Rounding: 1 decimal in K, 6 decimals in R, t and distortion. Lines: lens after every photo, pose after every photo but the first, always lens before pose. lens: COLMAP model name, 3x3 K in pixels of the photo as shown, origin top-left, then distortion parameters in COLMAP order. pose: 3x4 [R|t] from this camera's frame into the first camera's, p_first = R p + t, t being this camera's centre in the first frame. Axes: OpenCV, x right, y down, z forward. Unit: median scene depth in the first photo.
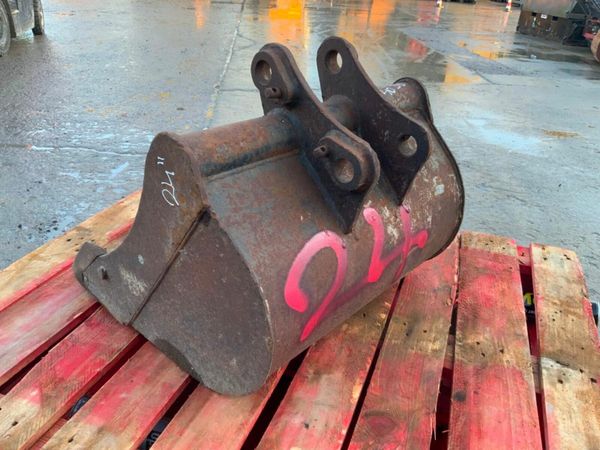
lens RADIAL K [[498.4, 0, 299.1], [0, 498.4, 221.8], [0, 0, 1]] dist [0.065030, -0.118913]
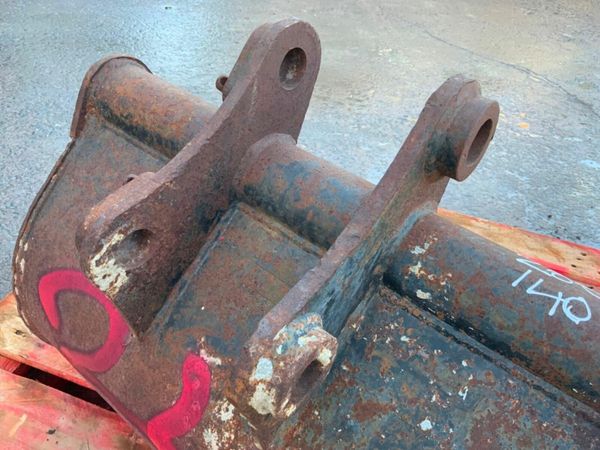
lens RADIAL K [[497.0, 0, 299.6], [0, 497.0, 222.8], [0, 0, 1]] dist [0.095475, -0.192766]
pose [[0.046612, 0.568805, -0.821150, 0.460925], [-0.543601, 0.704106, 0.456873, -0.396021], [0.838049, 0.425082, 0.342022, 0.802068]]
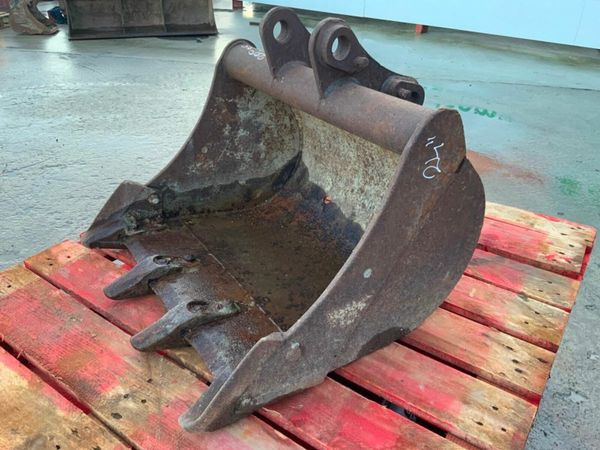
lens RADIAL K [[497.0, 0, 299.6], [0, 497.0, 222.8], [0, 0, 1]] dist [0.095475, -0.192766]
pose [[0.247263, -0.514593, 0.821008, -0.981766], [0.435044, 0.816072, 0.380477, -0.379808], [-0.865793, 0.263097, 0.425655, 0.640526]]
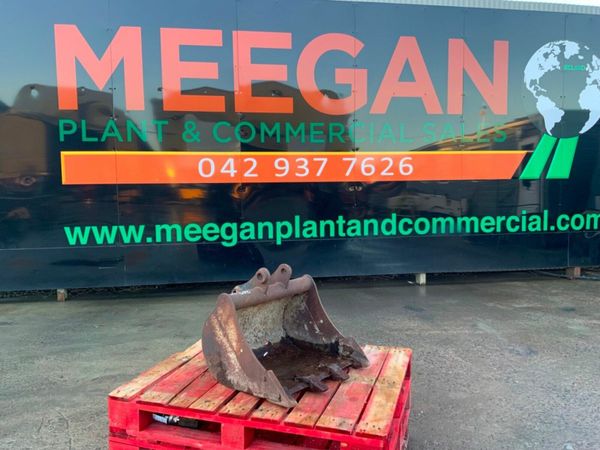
lens RADIAL K [[492.3, 0, 302.2], [0, 492.3, 226.2], [0, 0, 1]] dist [0.137422, -0.289215]
pose [[-0.997409, -0.044666, -0.056400, 0.028733], [-0.067828, 0.845178, 0.530164, -2.000103], [0.023988, 0.532615, -0.846018, 3.158696]]
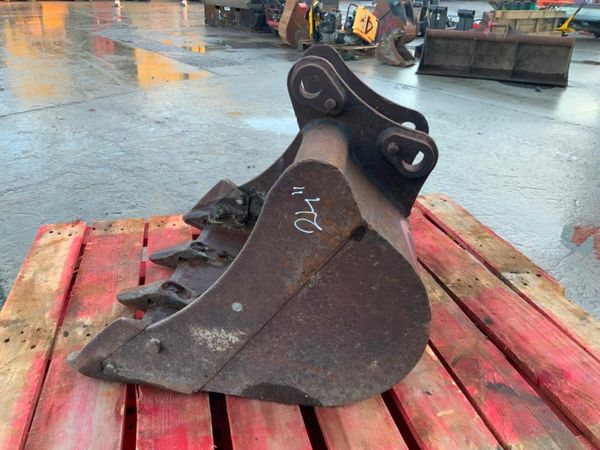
lens RADIAL K [[497.0, 0, 299.6], [0, 497.0, 222.8], [0, 0, 1]] dist [0.095475, -0.192766]
pose [[0.824833, -0.275748, 0.493572, -0.581220], [0.272790, 0.958761, 0.079767, -0.105141], [-0.495213, 0.068847, 0.866039, 0.136860]]
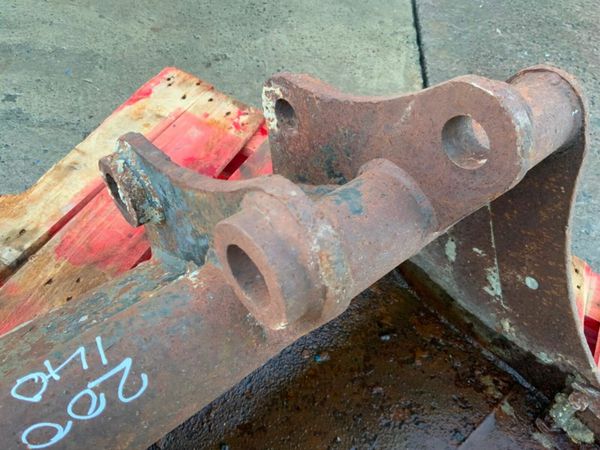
lens RADIAL K [[497.0, 0, 299.6], [0, 497.0, 222.8], [0, 0, 1]] dist [0.095475, -0.192766]
pose [[-0.973853, -0.221311, -0.051300, 0.088590], [-0.090786, 0.172120, 0.980884, -0.611563], [-0.208250, 0.959894, -0.187712, 1.054095]]
